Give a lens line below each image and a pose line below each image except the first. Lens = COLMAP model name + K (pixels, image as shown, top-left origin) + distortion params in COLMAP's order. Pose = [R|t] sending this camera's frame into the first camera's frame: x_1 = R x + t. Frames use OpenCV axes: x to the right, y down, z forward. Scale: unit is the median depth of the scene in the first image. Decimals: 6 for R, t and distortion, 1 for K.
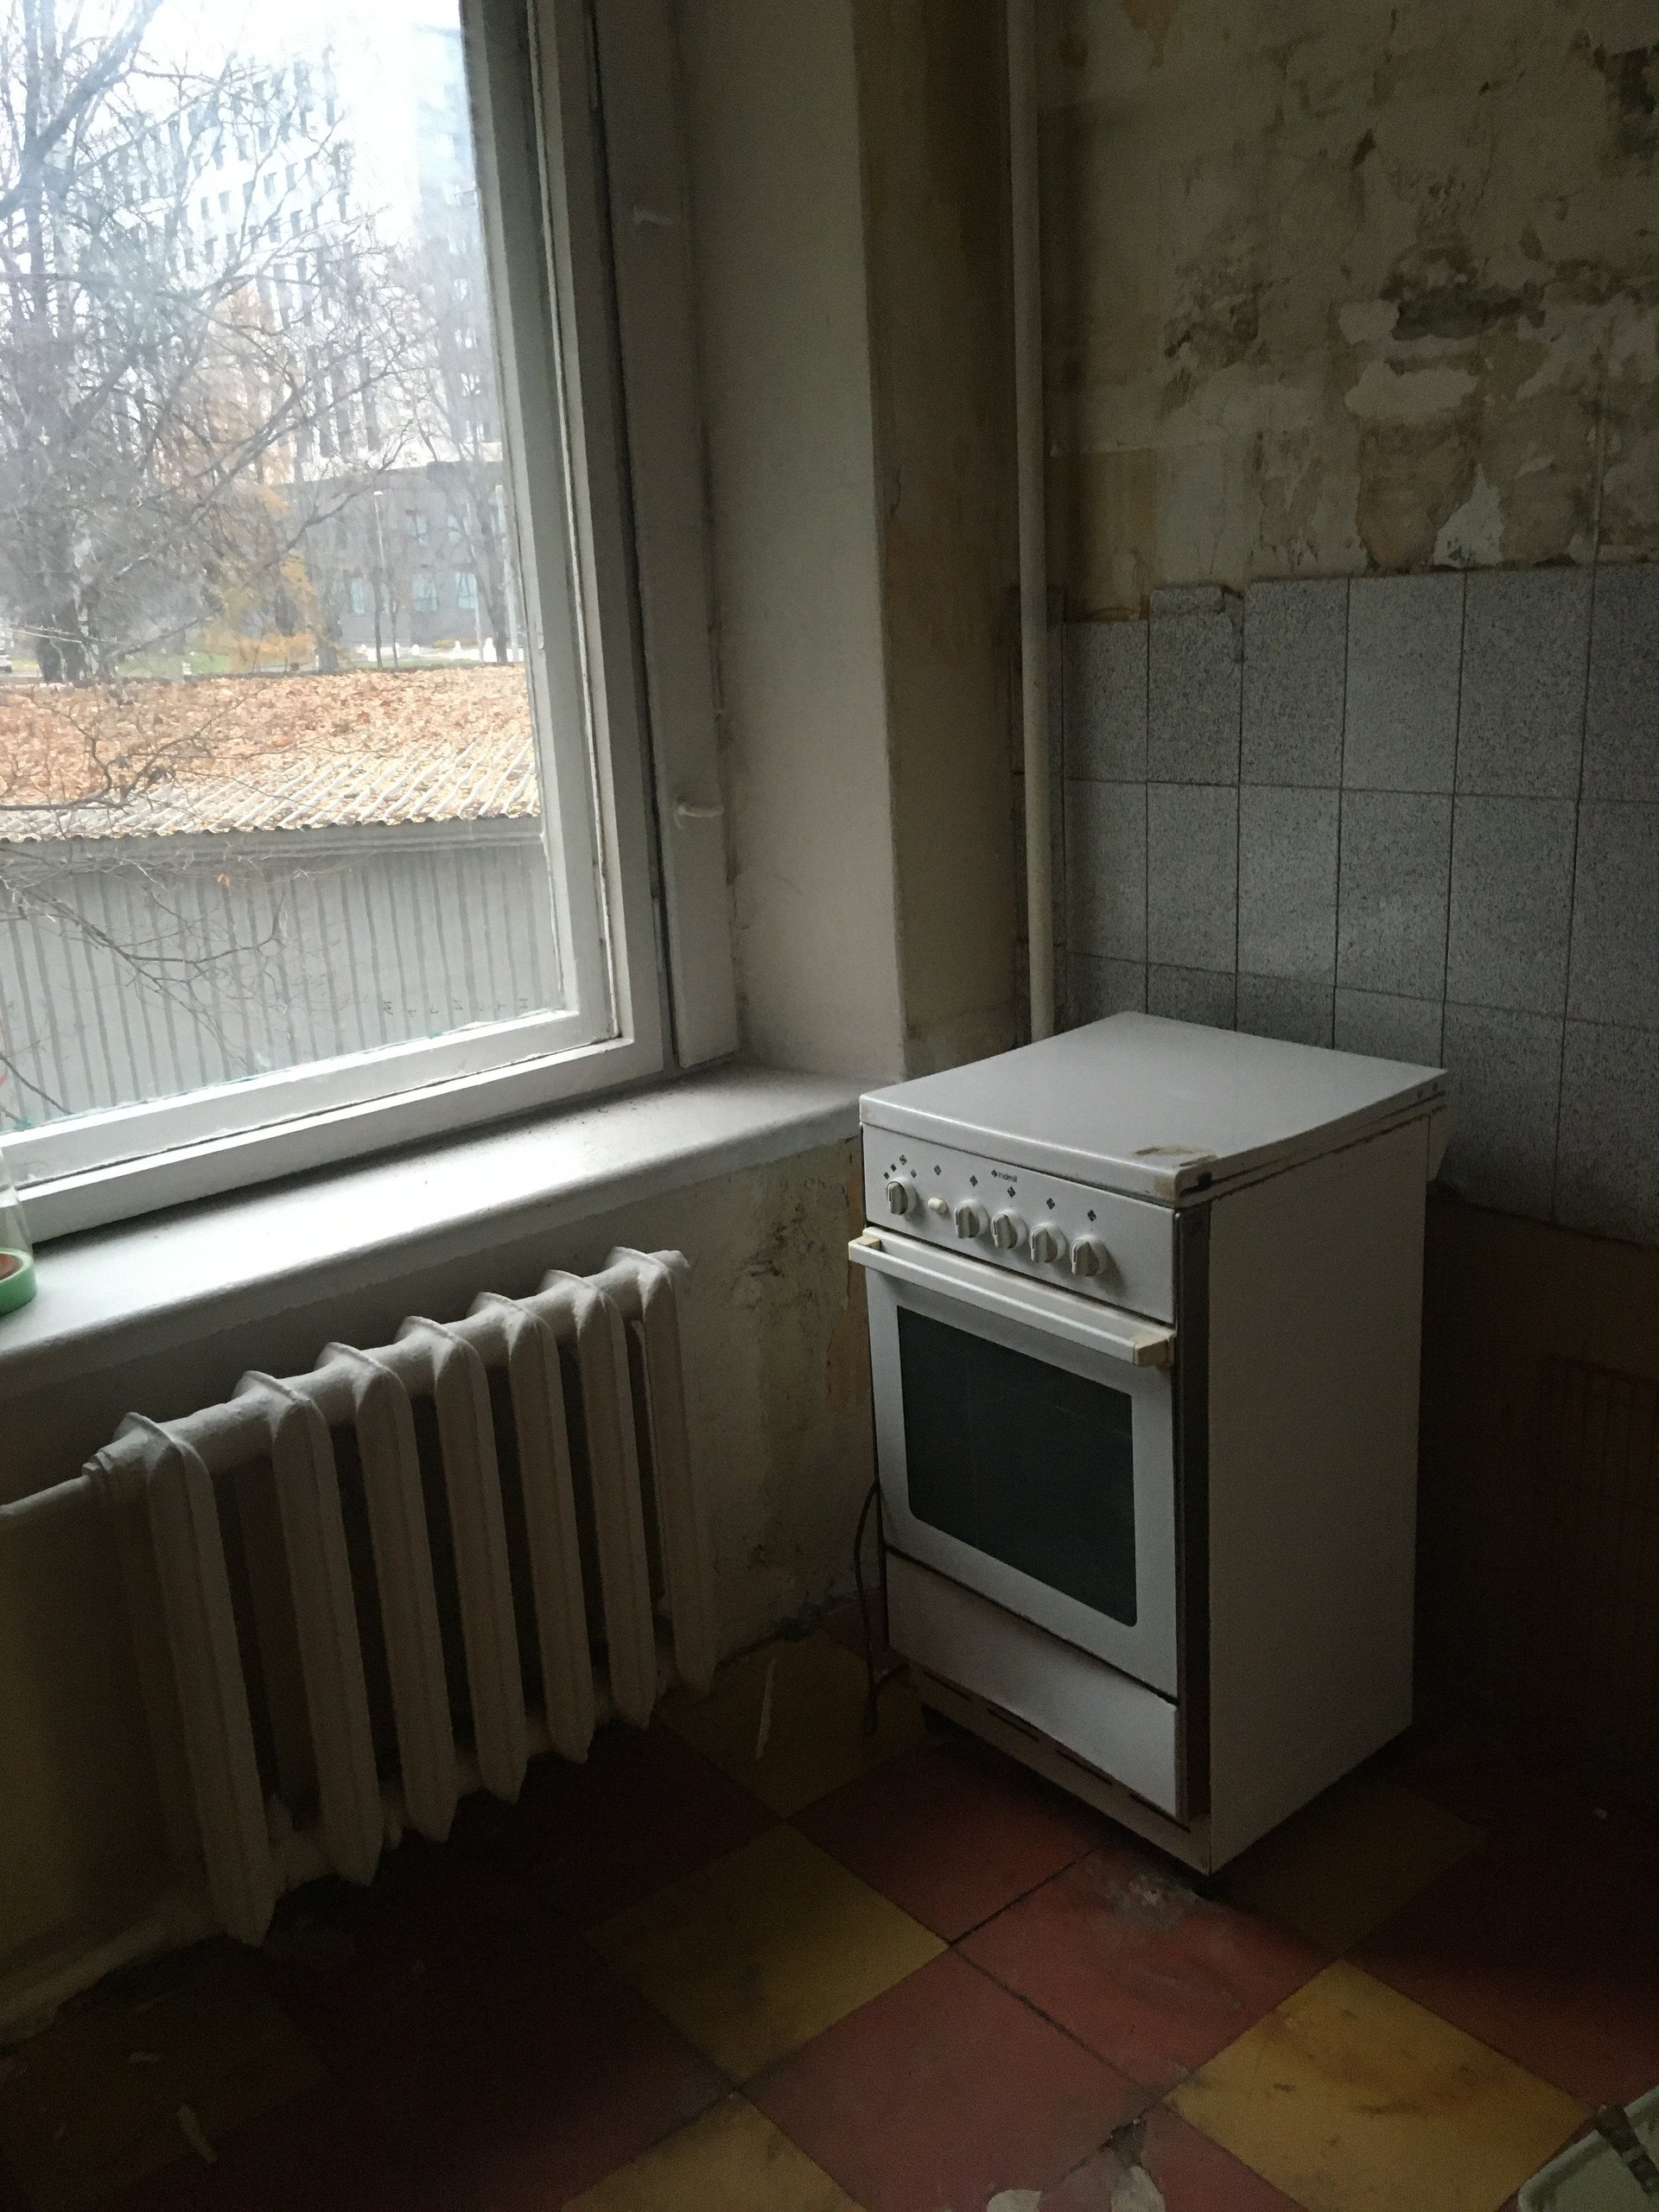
lens RADIAL K [[1874.9, 0, 834.6], [0, 1874.9, 1104.2], [0, 0, 1]] dist [0.119196, -0.176542]
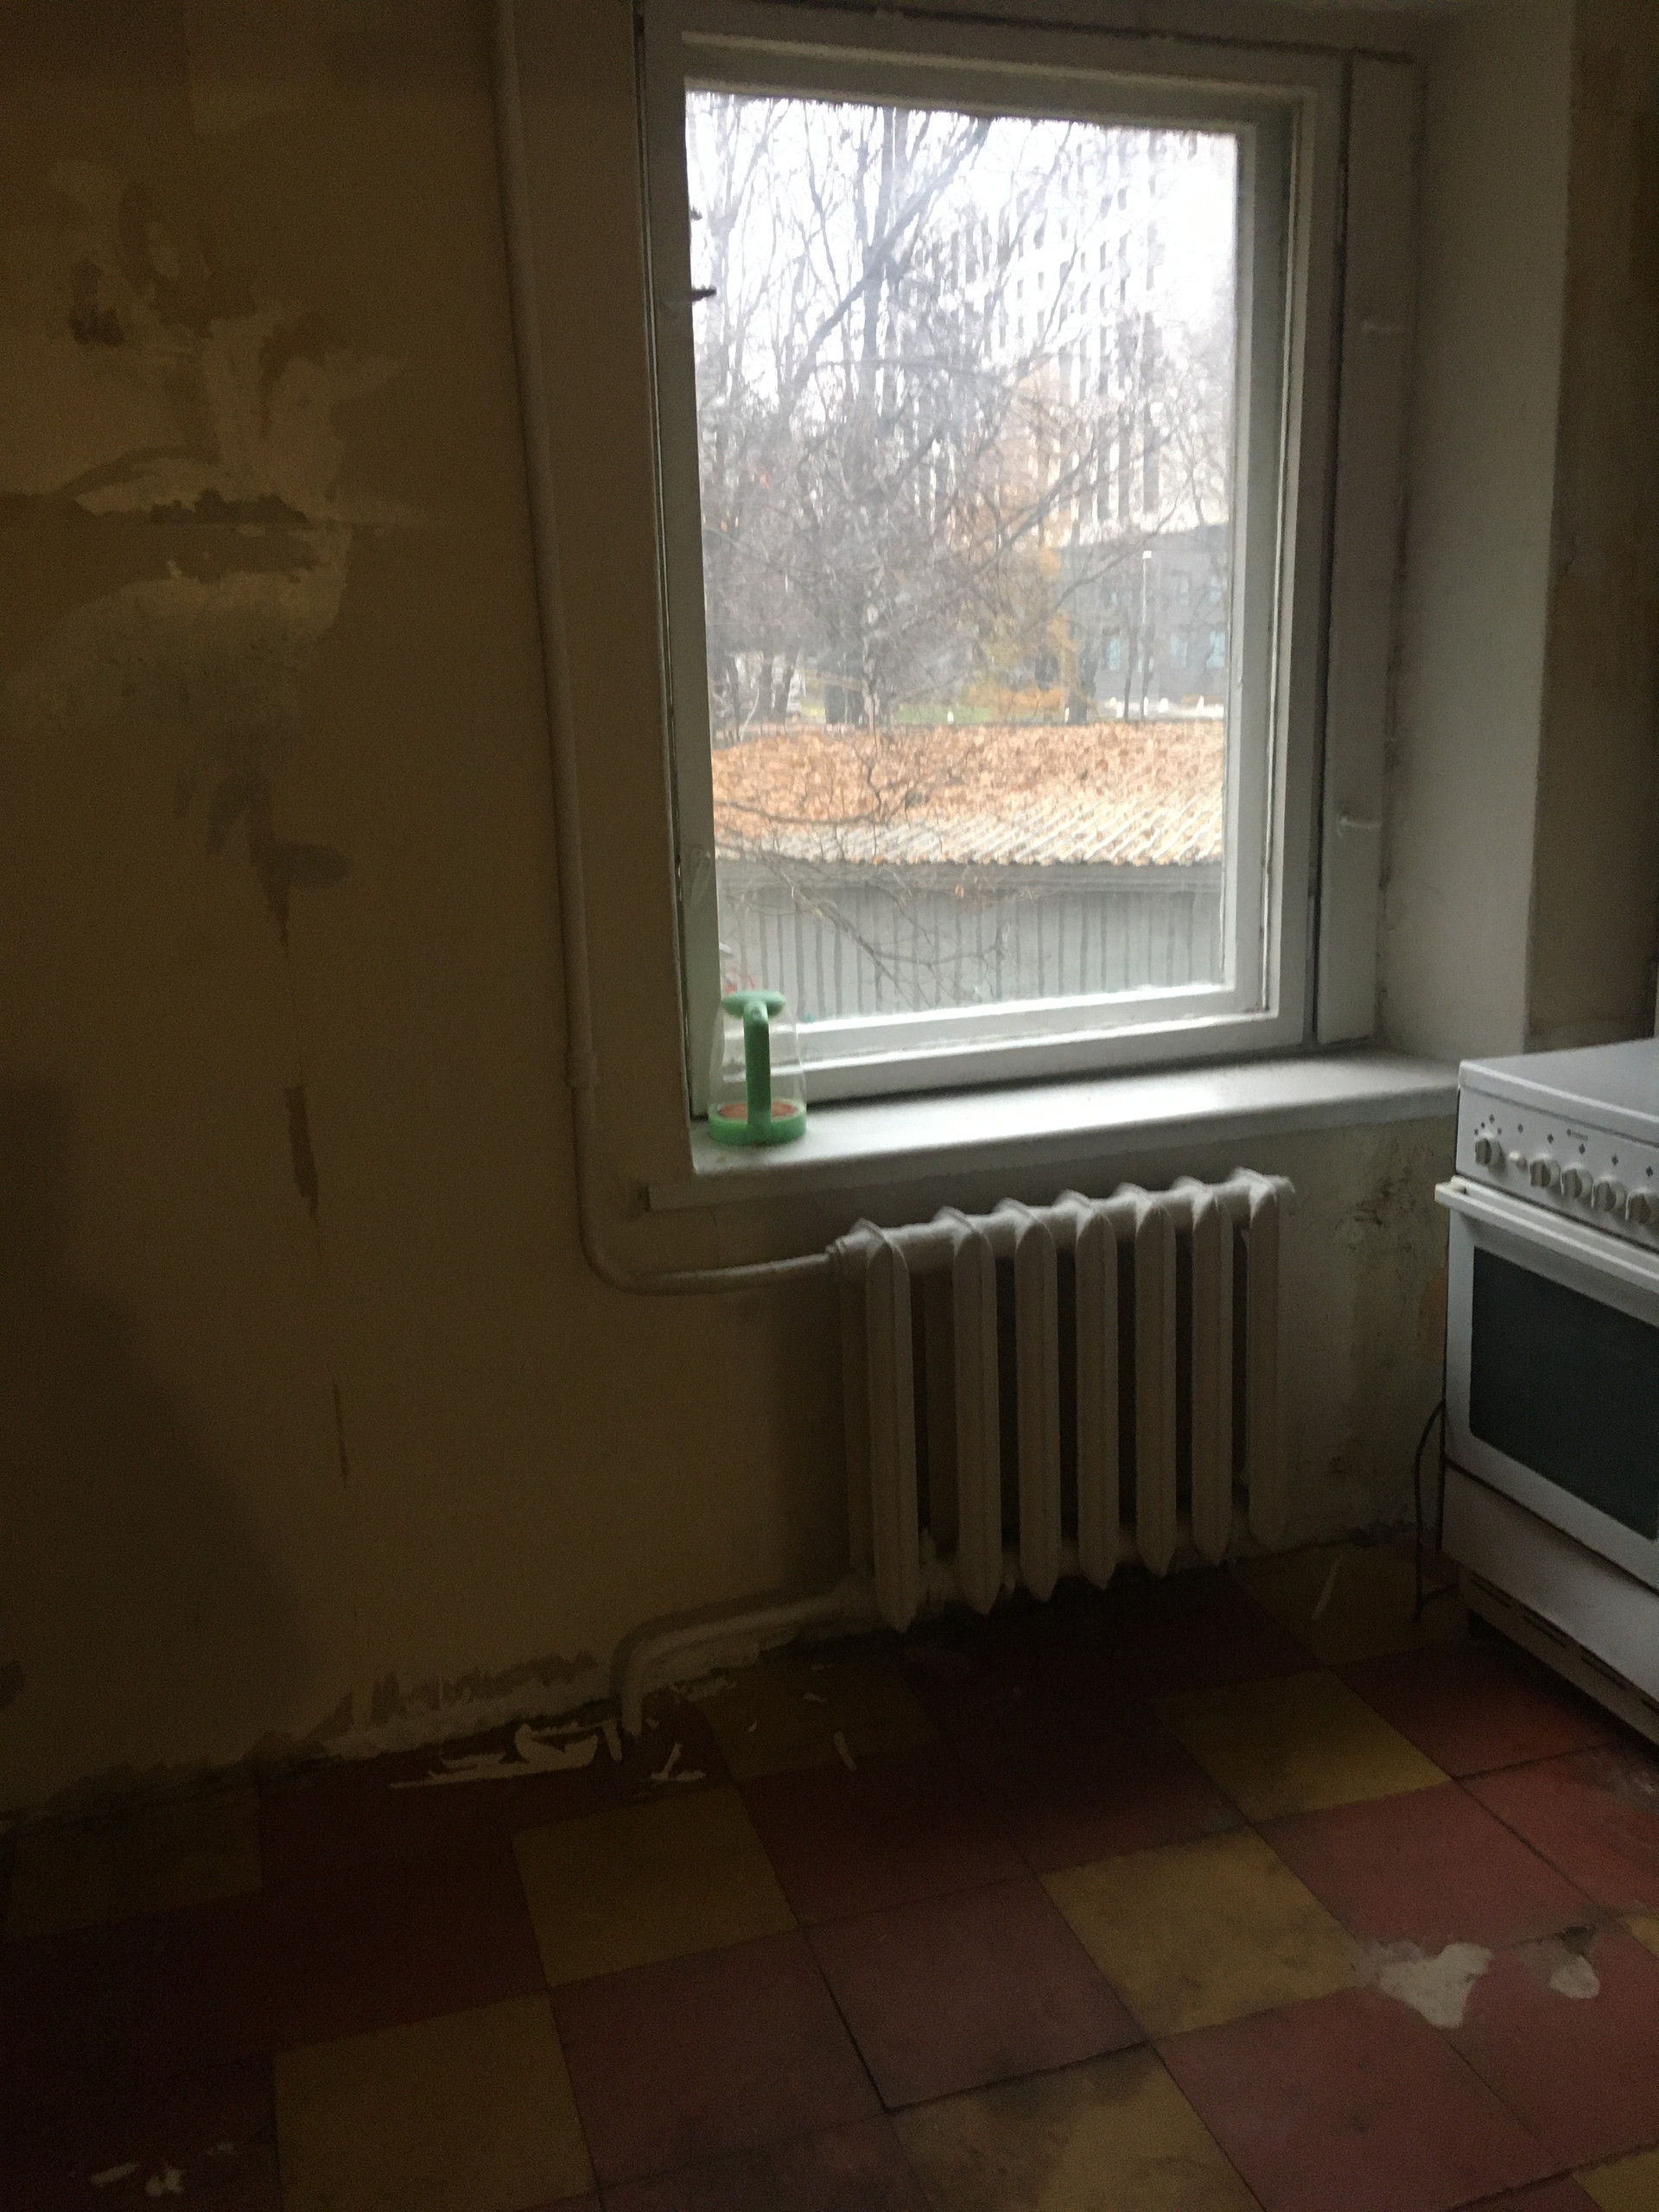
lens RADIAL K [[1874.9, 0, 834.6], [0, 1874.9, 1104.2], [0, 0, 1]] dist [0.119196, -0.176542]
pose [[0.927908, 0.109170, -0.356466, 0.063758], [-0.119397, 0.992824, -0.006742, 0.064276], [0.353172, 0.048817, 0.934284, -0.202887]]
